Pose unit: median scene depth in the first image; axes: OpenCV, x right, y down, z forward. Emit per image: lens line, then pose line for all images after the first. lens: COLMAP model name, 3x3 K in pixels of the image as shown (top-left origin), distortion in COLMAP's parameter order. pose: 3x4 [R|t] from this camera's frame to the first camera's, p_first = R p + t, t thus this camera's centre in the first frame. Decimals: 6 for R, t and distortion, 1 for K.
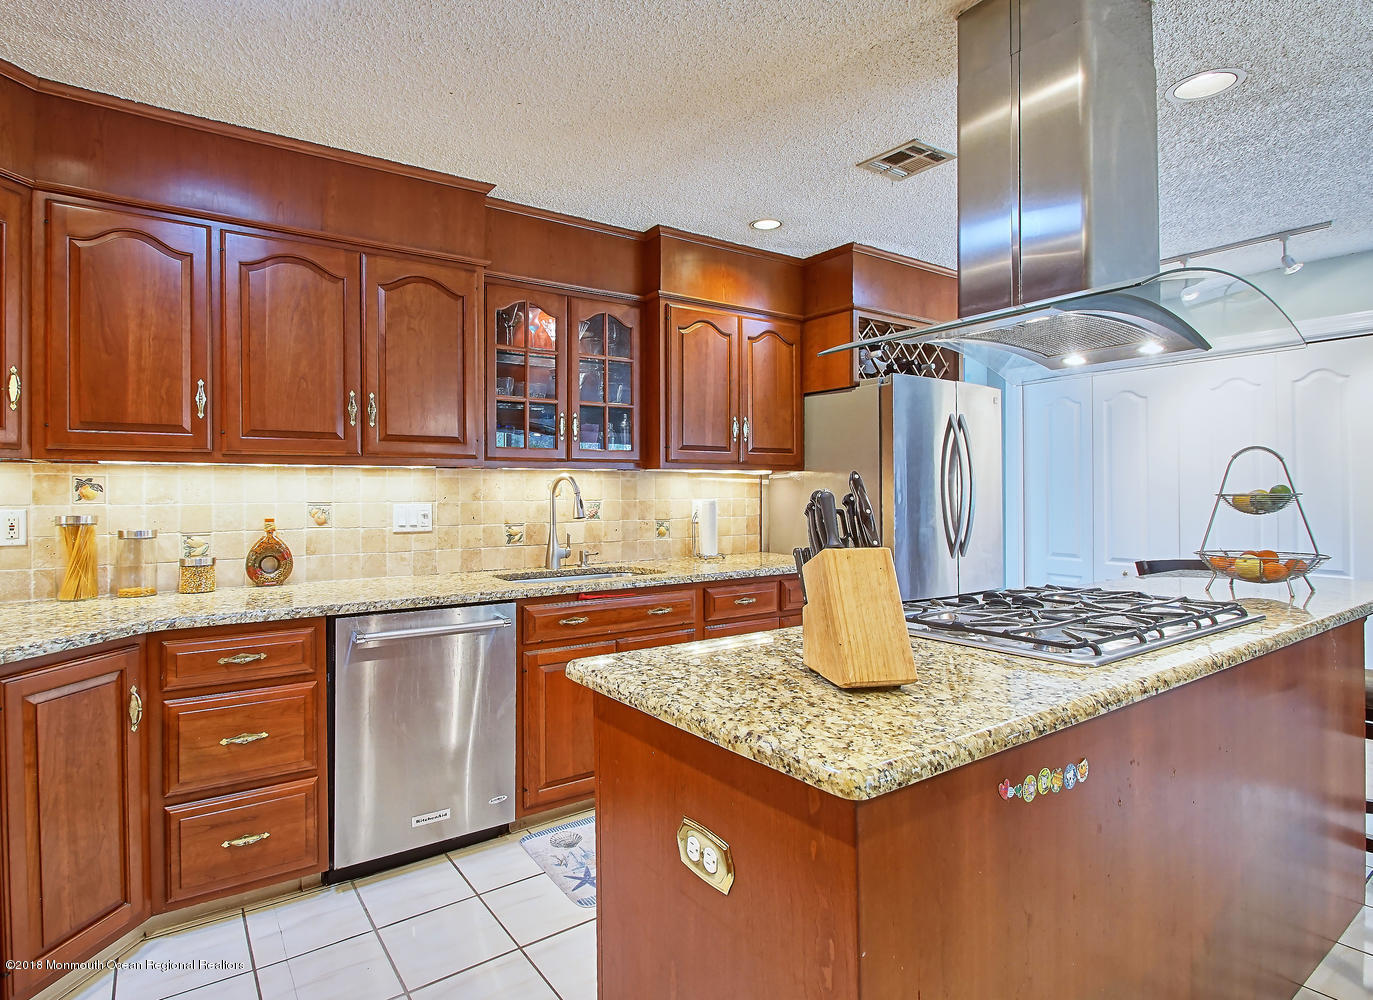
lens RADIAL K [[703.1, 0, 613.5], [0, 703.1, 487.3], [0, 0, 1]] dist [-0.000573, -0.002227]
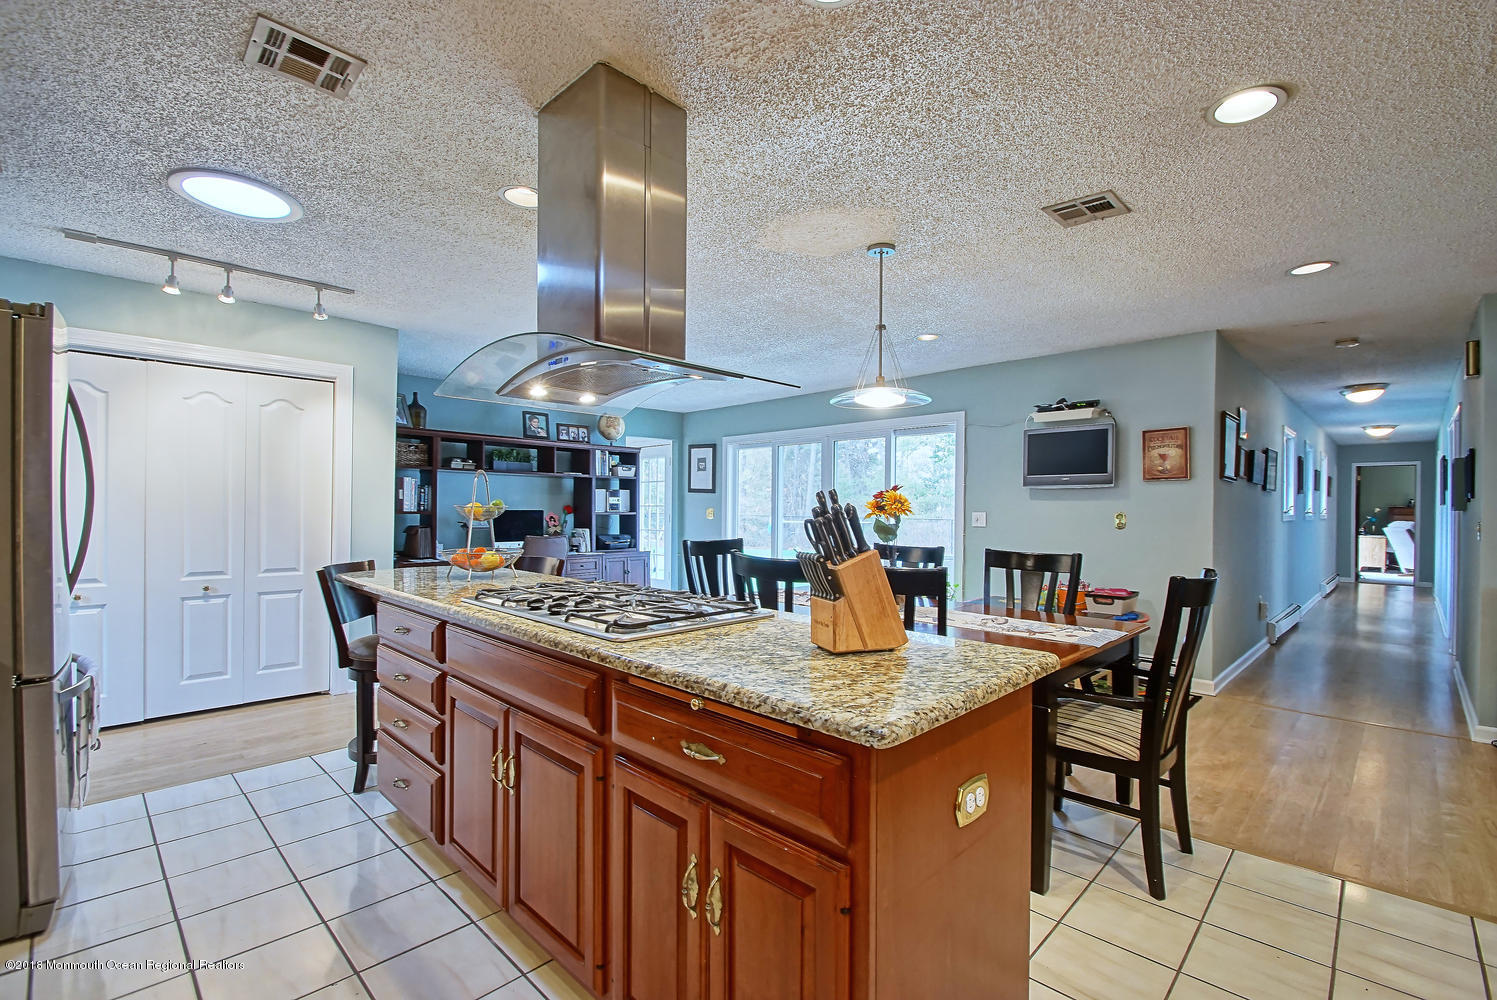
lens RADIAL K [[665.9, 0, 743.5], [0, 665.9, 514.6], [0, 0, 1]] dist [-0.001861, -0.003147]
pose [[-0.215272, -0.007023, 0.976529, -0.414214], [-0.022213, 0.999751, 0.002293, 0.012073], [-0.976302, -0.021198, -0.215374, 0.740101]]
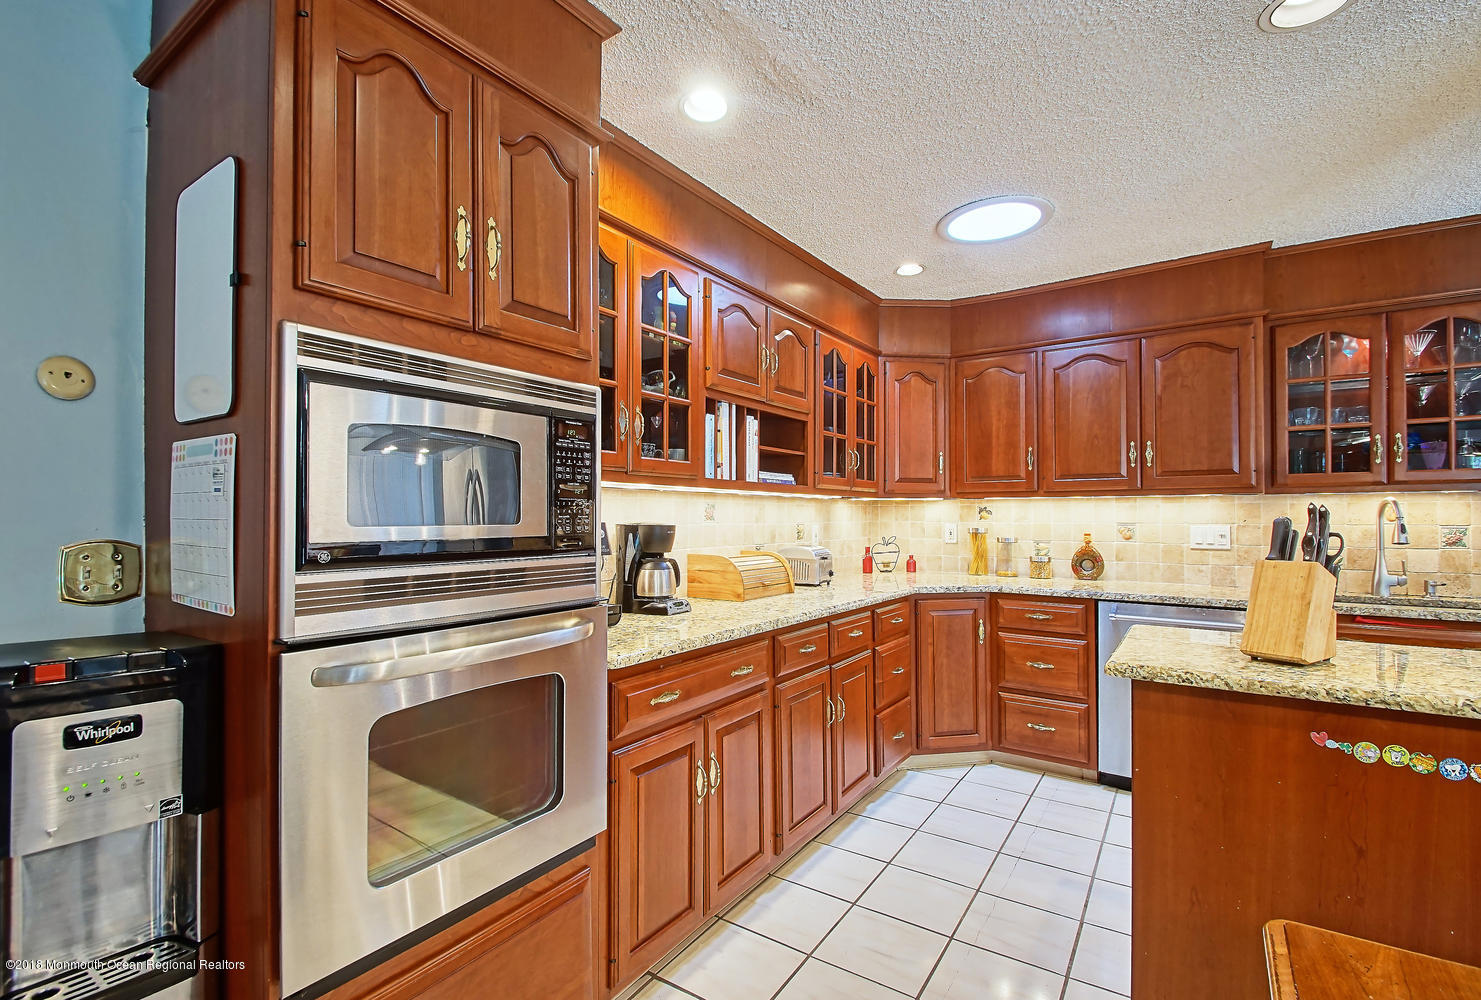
lens RADIAL K [[671.6, 0, 724.4], [0, 671.6, 508.7], [0, 0, 1]] dist [-0.009574, -0.005628]
pose [[0.375826, -0.004338, -0.926680, 0.554966], [0.005169, 0.999983, -0.002584, -0.007726], [0.926676, -0.003819, 0.375842, -0.233115]]
